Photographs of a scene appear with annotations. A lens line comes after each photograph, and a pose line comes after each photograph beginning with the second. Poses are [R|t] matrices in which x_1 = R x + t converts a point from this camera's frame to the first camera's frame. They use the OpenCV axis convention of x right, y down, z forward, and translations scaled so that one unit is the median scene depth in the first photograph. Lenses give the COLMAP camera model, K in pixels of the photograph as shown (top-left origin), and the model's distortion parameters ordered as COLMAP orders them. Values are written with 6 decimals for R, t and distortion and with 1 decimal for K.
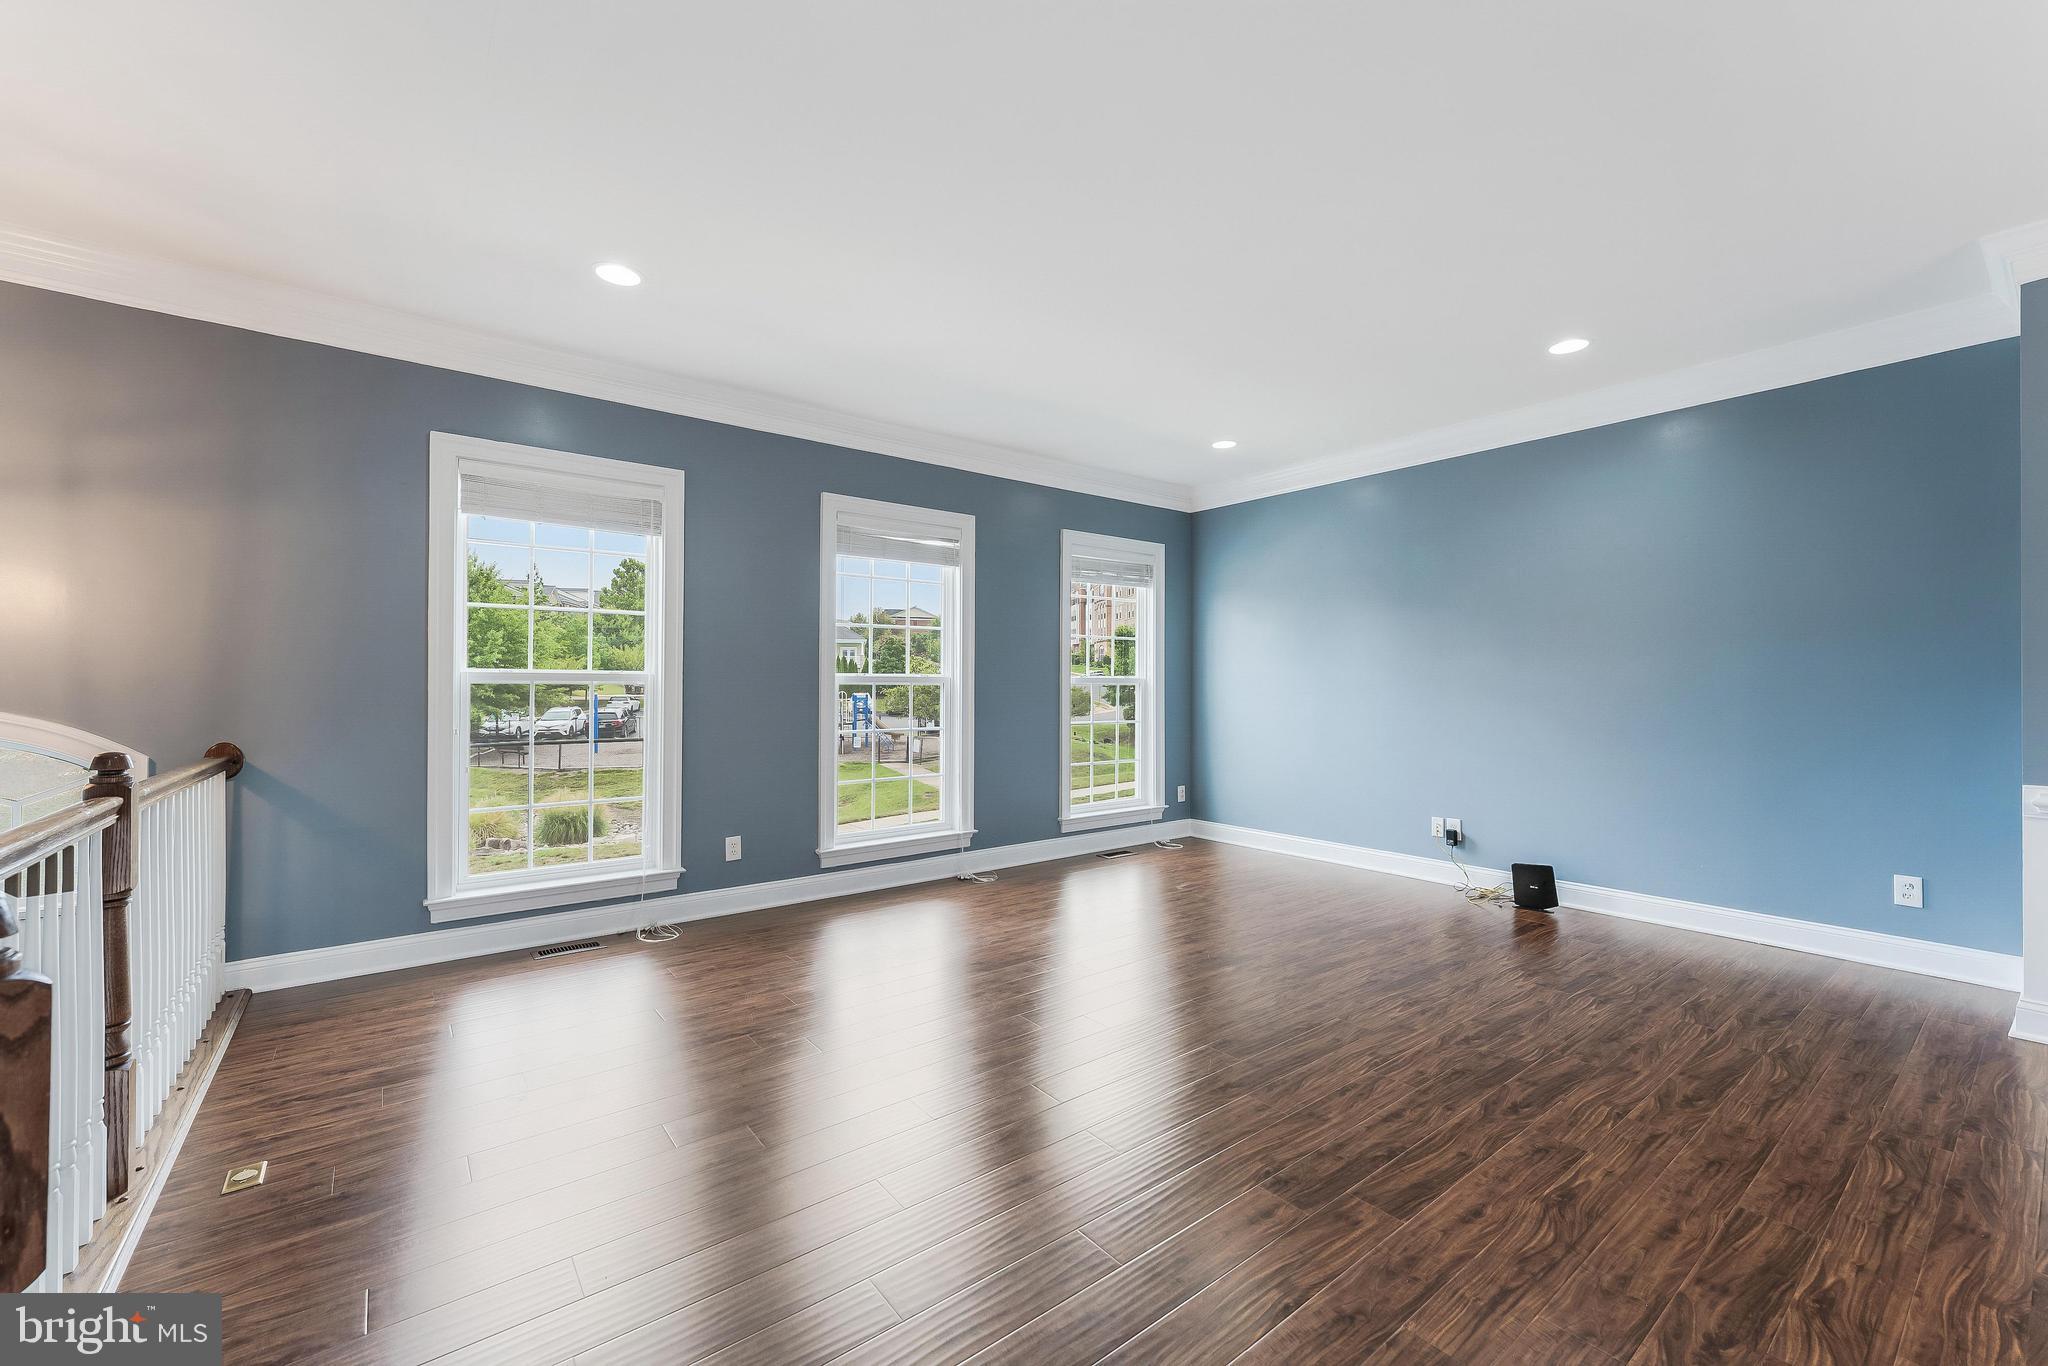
lens RADIAL K [[810.9, 0, 1024.0], [0, 810.9, 683.0], [0, 0, 1]] dist [0.001001, -0.000048]
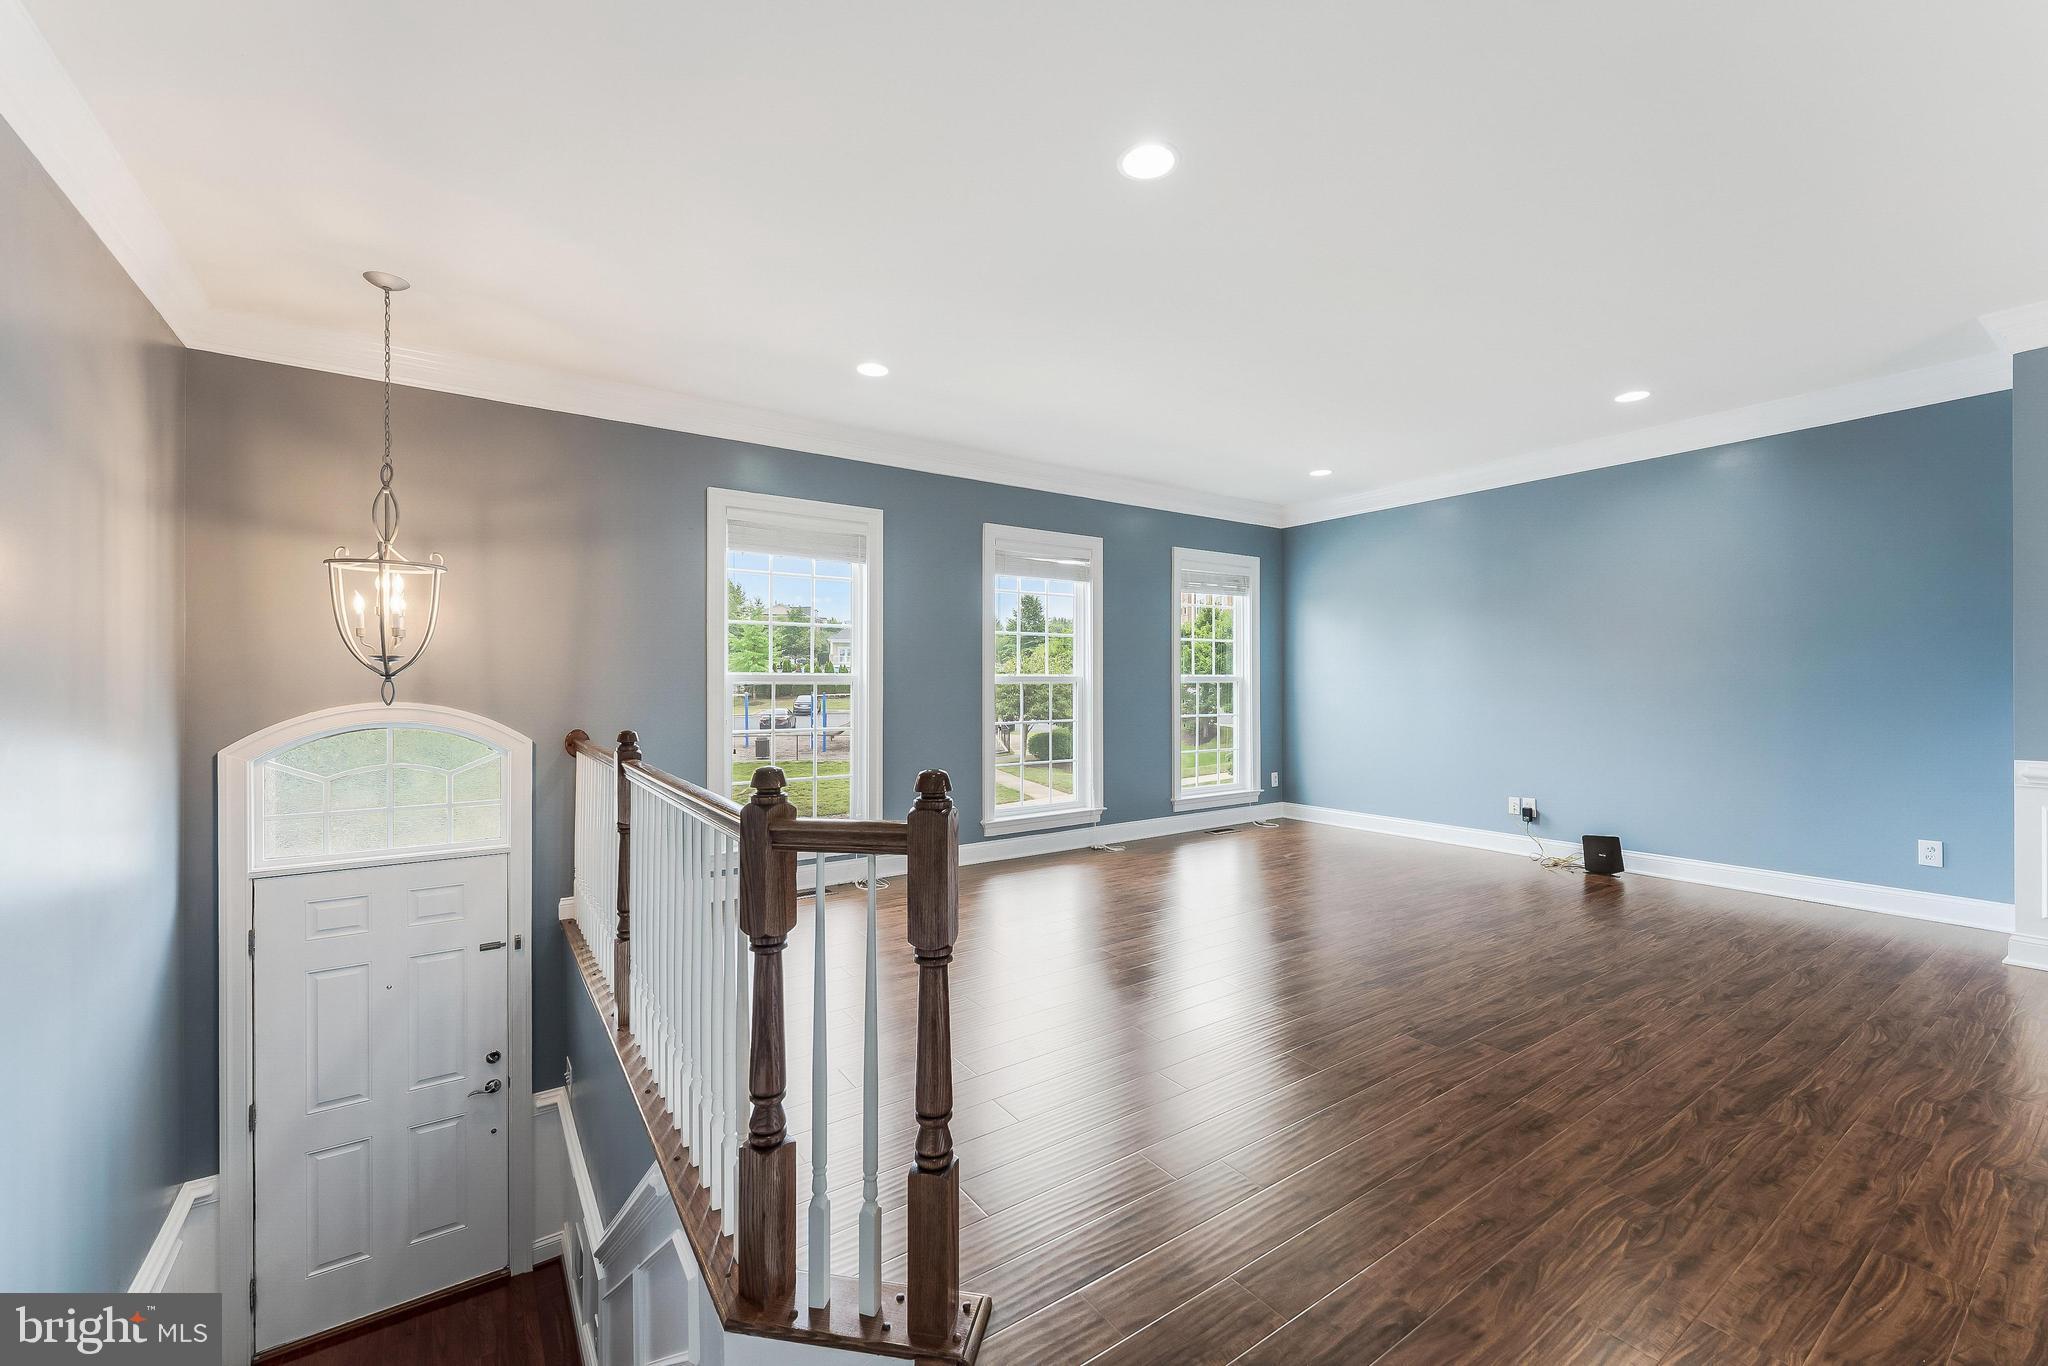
lens RADIAL K [[810.9, 0, 1024.0], [0, 810.9, 683.0], [0, 0, 1]] dist [0.001001, -0.000048]
pose [[0.998509, -0.004591, -0.054388, -0.157783], [0.004699, 0.999987, 0.001857, -0.000966], [0.054379, -0.002110, 0.998518, -0.240585]]
